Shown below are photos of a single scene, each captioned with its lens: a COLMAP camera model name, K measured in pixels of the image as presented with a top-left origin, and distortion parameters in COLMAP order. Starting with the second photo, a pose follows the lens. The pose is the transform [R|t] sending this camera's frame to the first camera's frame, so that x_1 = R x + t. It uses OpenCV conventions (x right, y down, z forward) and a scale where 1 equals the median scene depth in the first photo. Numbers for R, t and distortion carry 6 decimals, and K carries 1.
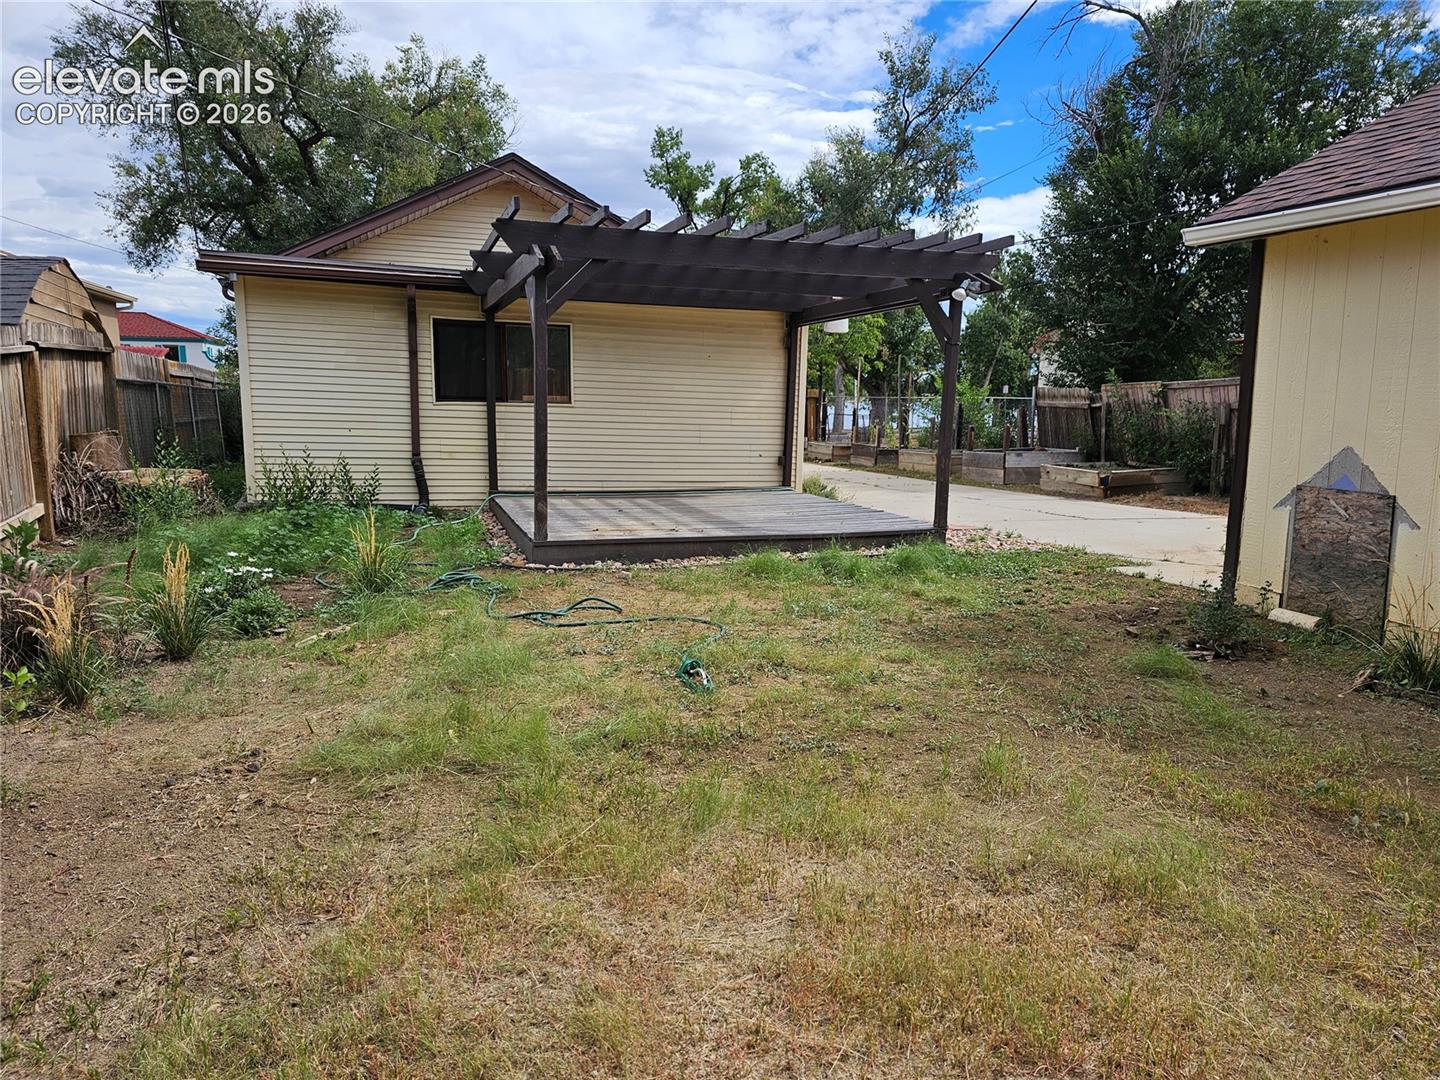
lens RADIAL K [[961.8, 0, 722.1], [0, 961.8, 538.5], [0, 0, 1]] dist [0.028347, -0.005158]
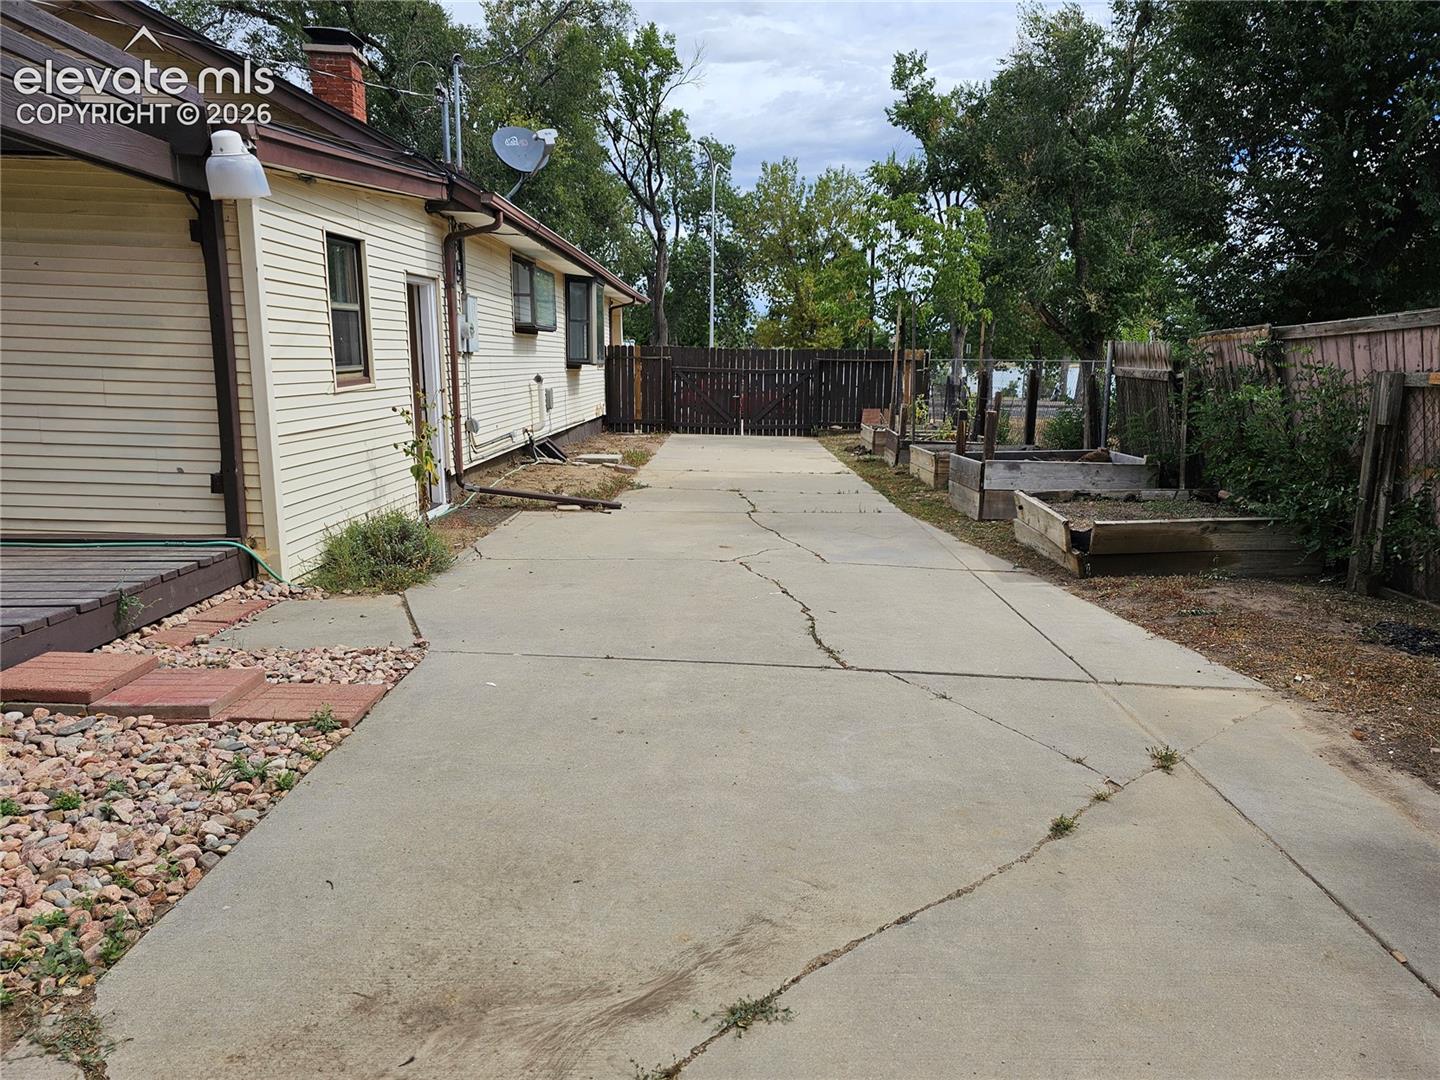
lens RADIAL K [[961.8, 0, 718.1], [0, 961.8, 538.9], [0, 0, 1]] dist [0.028347, -0.005158]
pose [[0.950080, 0.061641, -0.305856, 0.363415], [-0.050998, 0.997787, 0.042676, -0.069541], [0.307809, -0.024947, 0.951121, 0.495164]]
